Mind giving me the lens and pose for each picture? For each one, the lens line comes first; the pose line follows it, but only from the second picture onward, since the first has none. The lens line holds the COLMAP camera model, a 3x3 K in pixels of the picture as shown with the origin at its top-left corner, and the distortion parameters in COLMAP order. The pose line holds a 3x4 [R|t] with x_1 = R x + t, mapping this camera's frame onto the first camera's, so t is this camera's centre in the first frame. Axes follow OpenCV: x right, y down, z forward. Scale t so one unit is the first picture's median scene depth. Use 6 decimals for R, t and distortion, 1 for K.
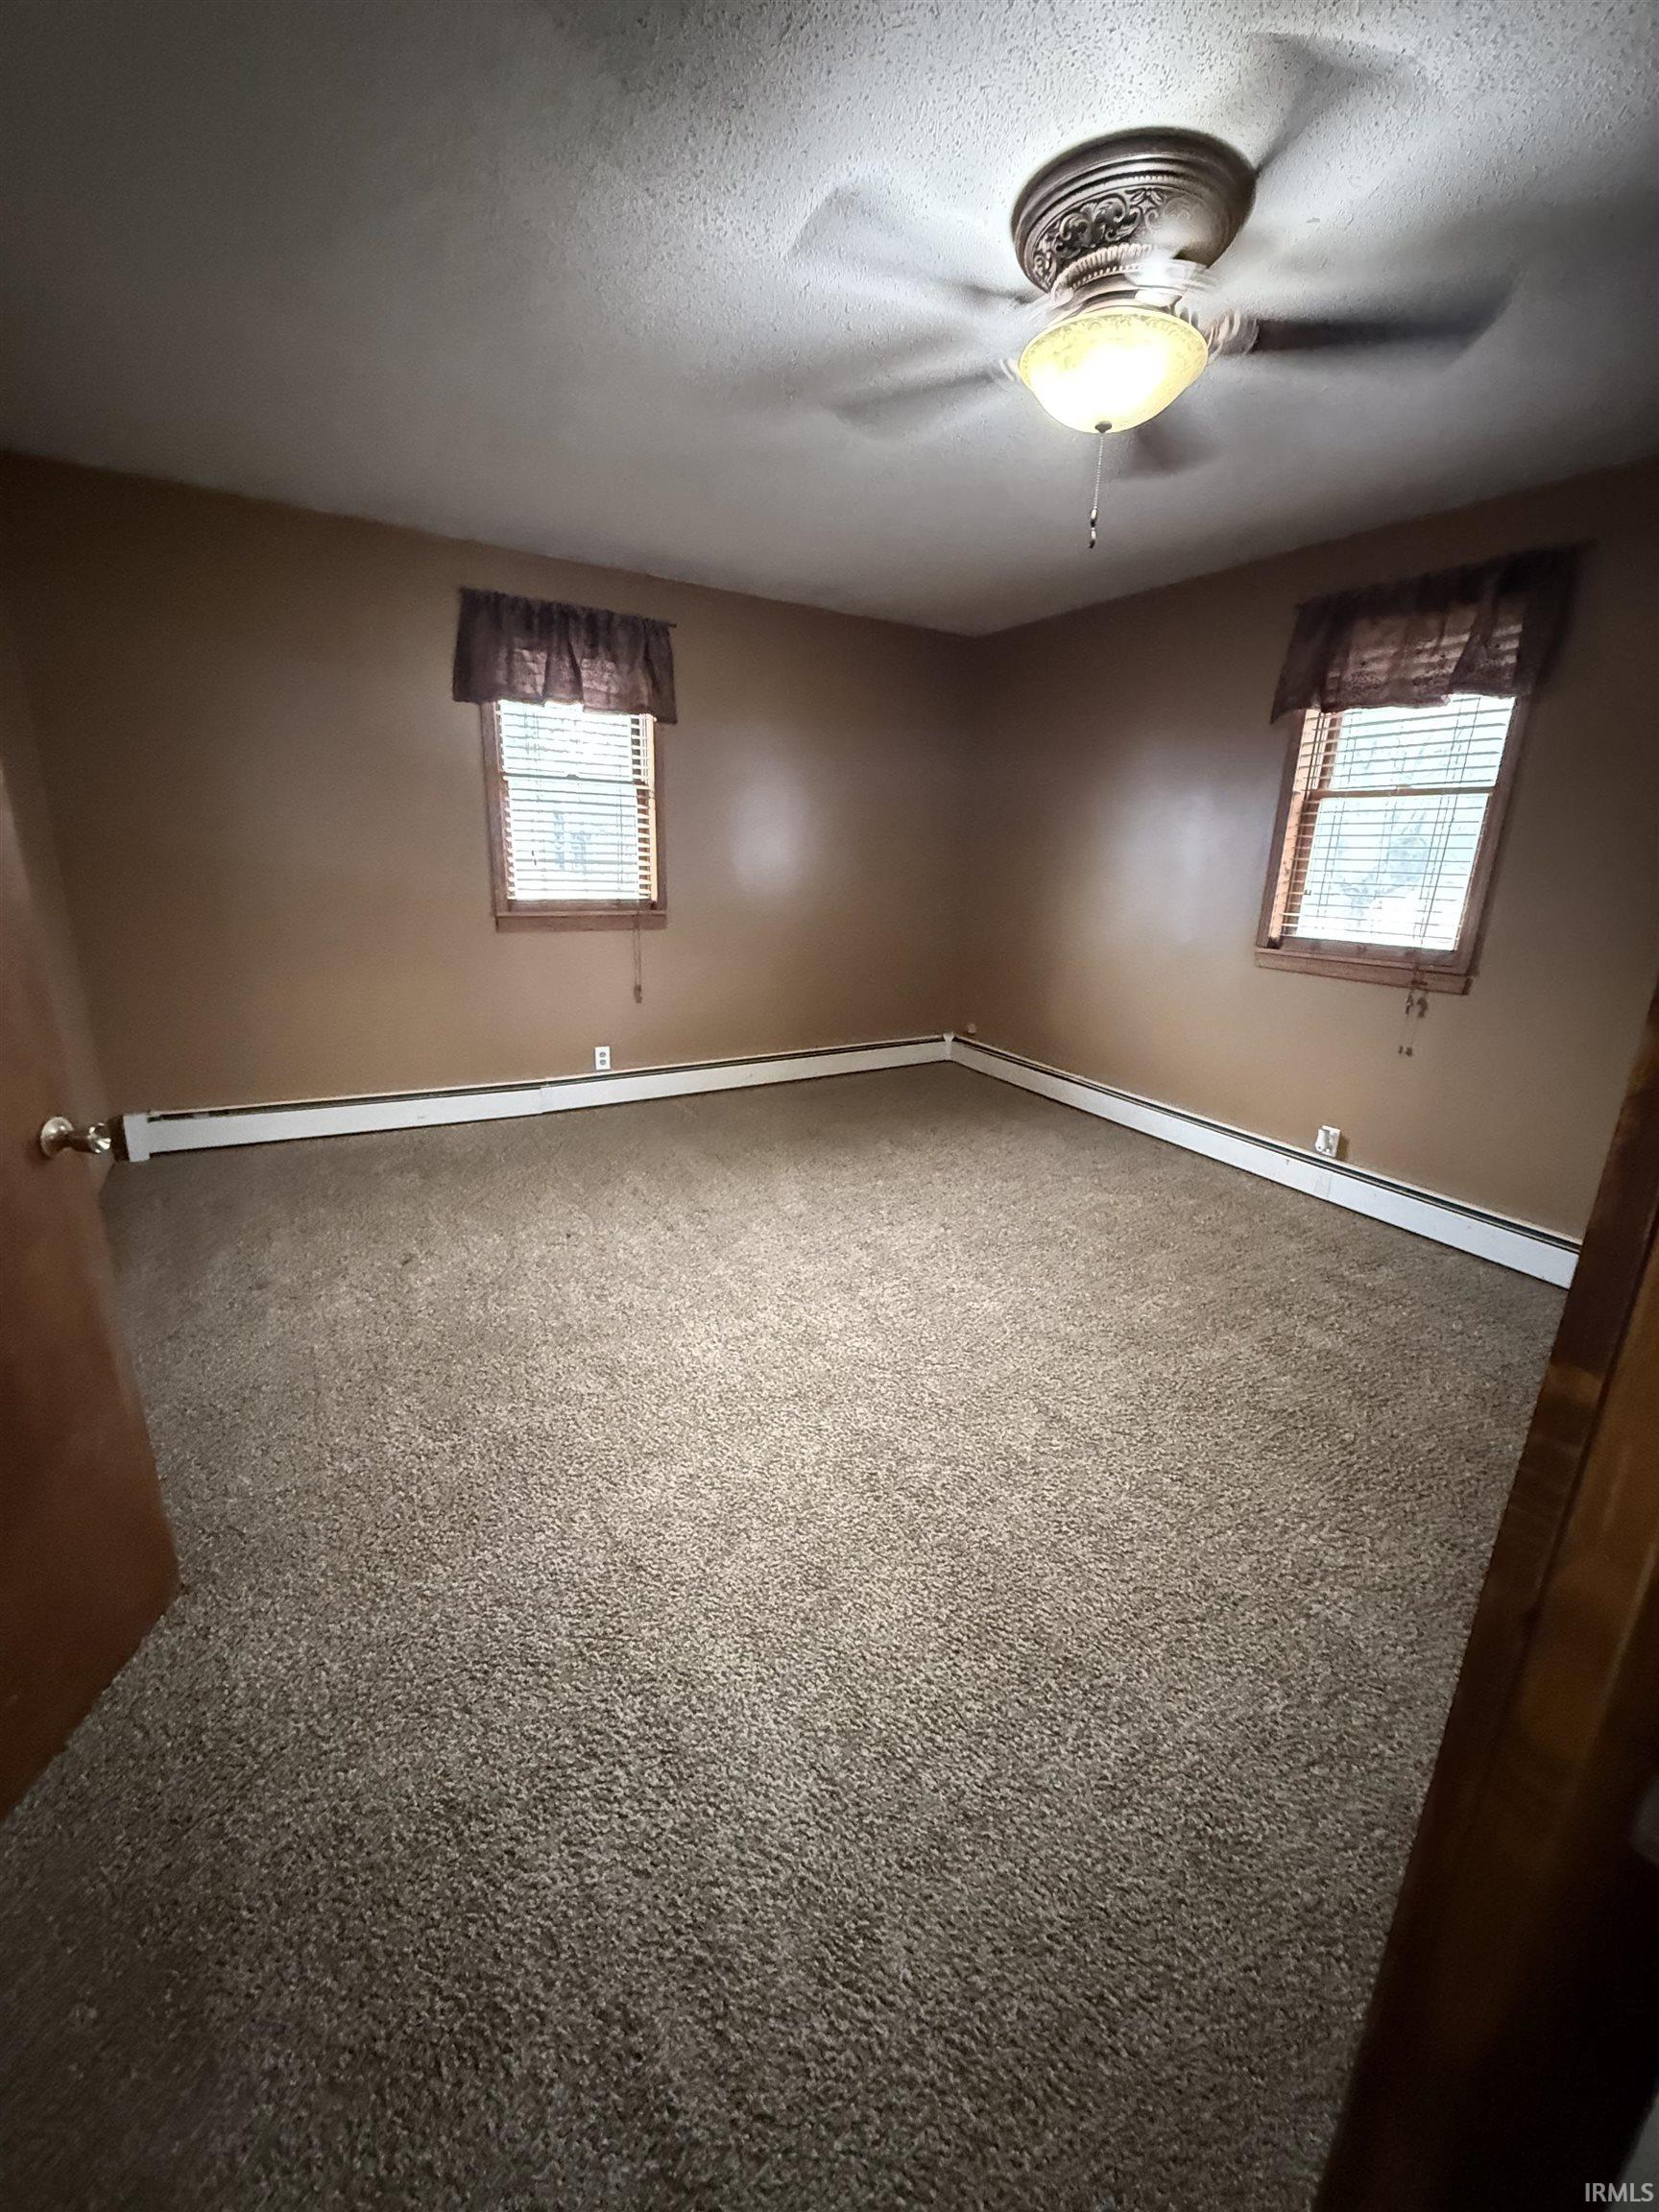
lens RADIAL K [[873.6, 0, 827.6], [0, 873.6, 1100.4], [0, 0, 1]] dist [-0.000077, -0.000150]
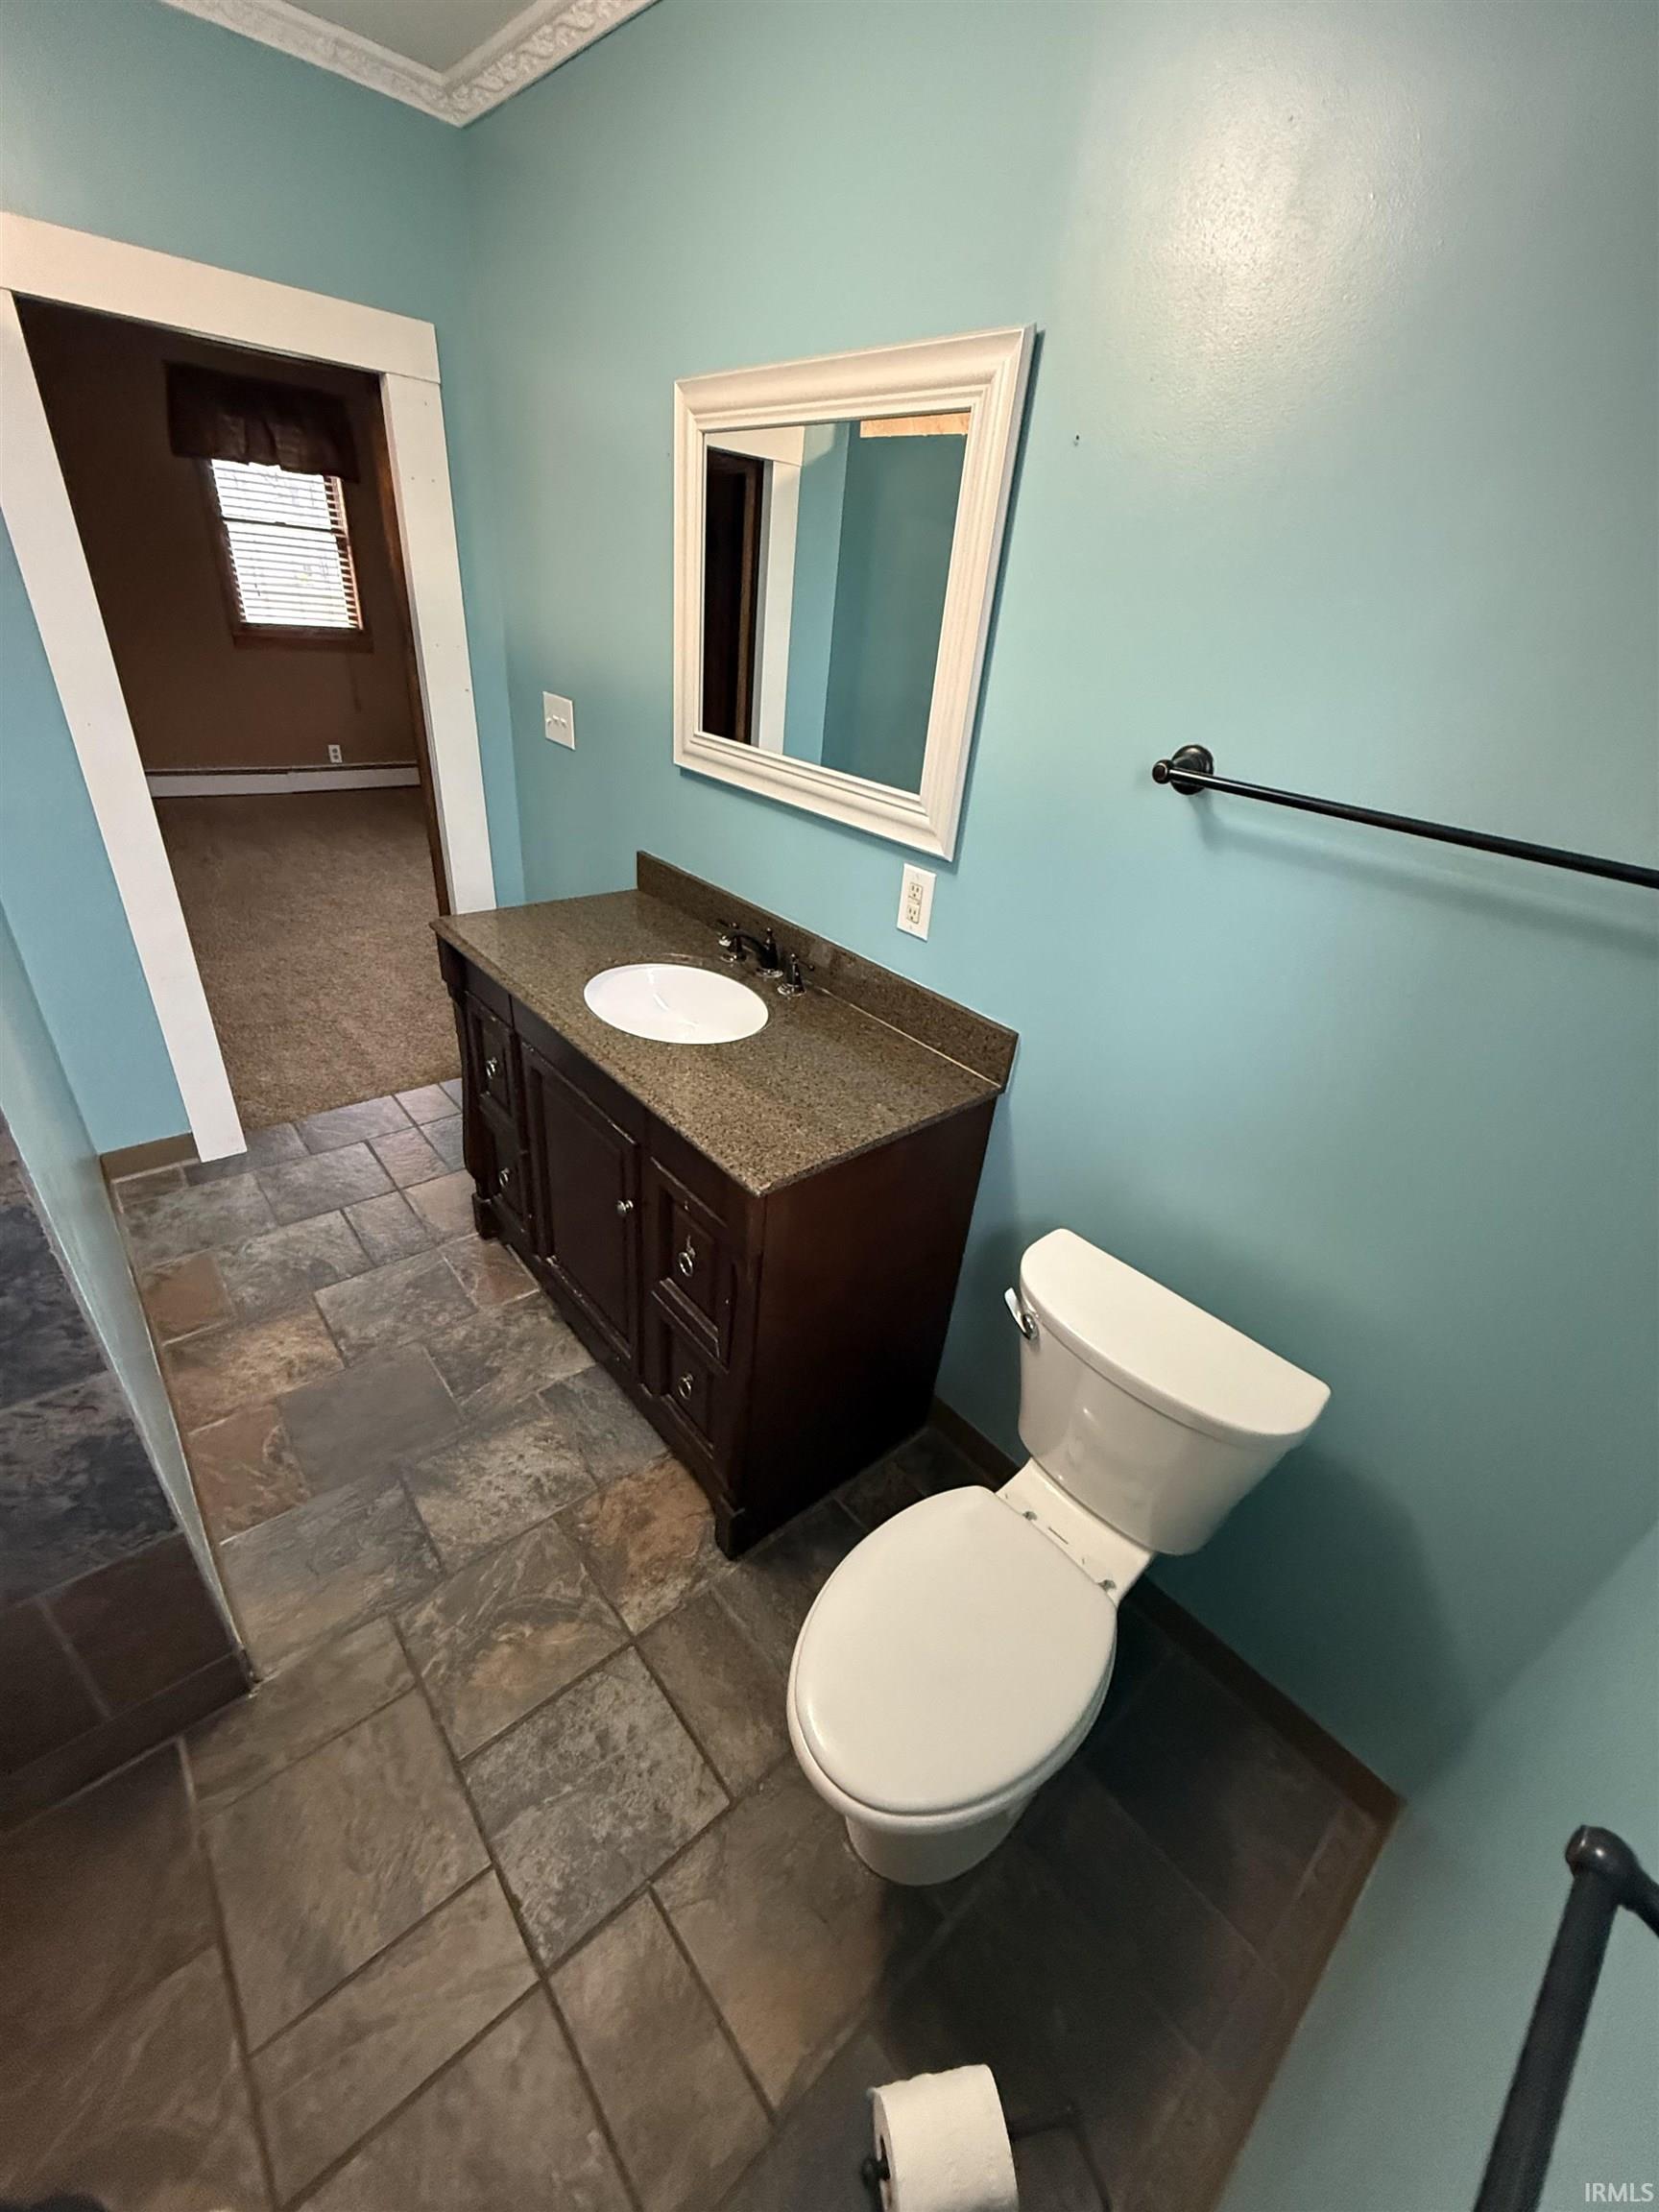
lens RADIAL K [[873.6, 0, 835.9], [0, 873.6, 1107.0], [0, 0, 1]] dist [-0.000077, -0.000150]
pose [[0.979694, -0.029762, 0.198277, 0.248018], [-0.024102, 0.964269, 0.263826, 0.116542], [-0.199045, -0.263247, 0.943971, -0.662594]]
